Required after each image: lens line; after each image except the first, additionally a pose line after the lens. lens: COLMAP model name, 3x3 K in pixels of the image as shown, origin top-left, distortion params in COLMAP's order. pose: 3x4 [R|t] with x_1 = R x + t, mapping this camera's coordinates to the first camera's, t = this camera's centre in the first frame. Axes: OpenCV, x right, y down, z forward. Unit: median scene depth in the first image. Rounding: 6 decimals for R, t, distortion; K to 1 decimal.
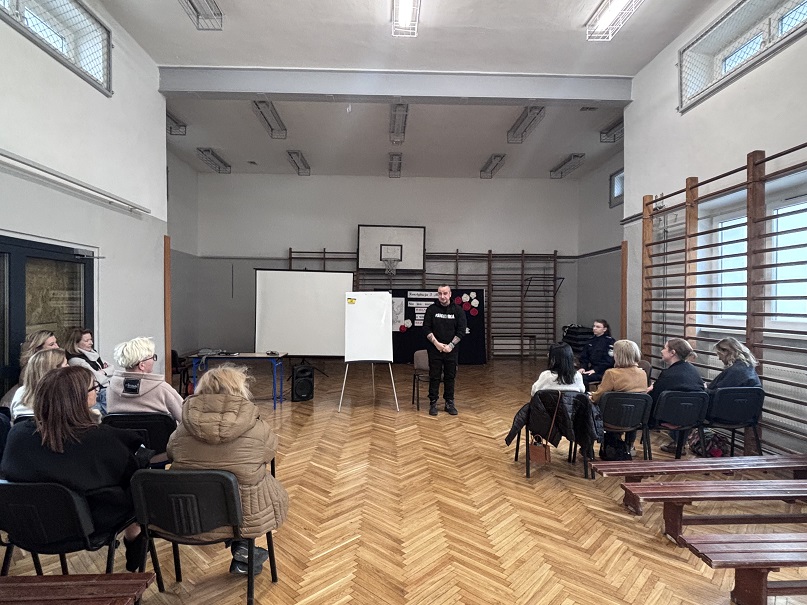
lens RADIAL K [[446.1, 0, 403.5], [0, 446.1, 302.5], [0, 0, 1]] dist [0.069773, -0.091301]
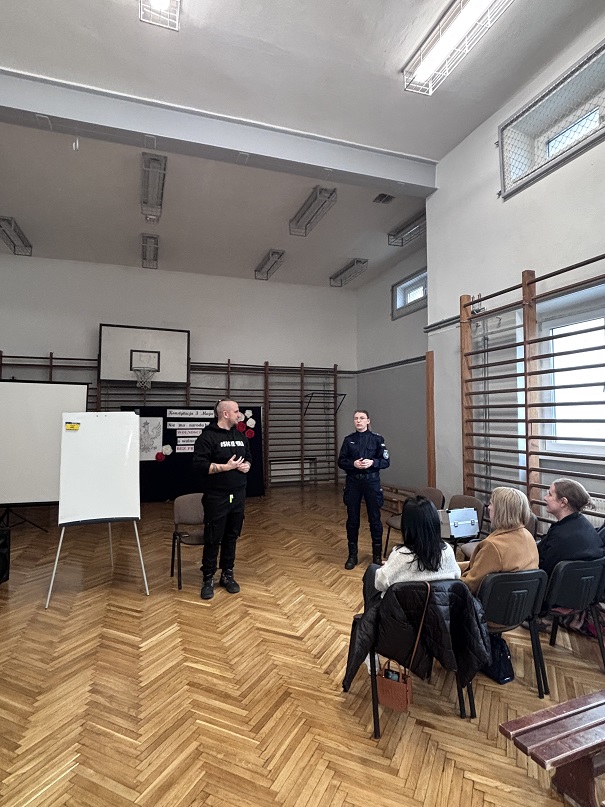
lens RADIAL K [[446.1, 0, 302.5], [0, 446.1, 403.5], [0, 0, 1]] dist [0.069773, -0.091301]
pose [[0.955863, 0.002042, 0.293807, 0.005164], [0.008141, 0.999408, -0.033432, -0.006670], [-0.293701, 0.034348, 0.955280, 0.159509]]
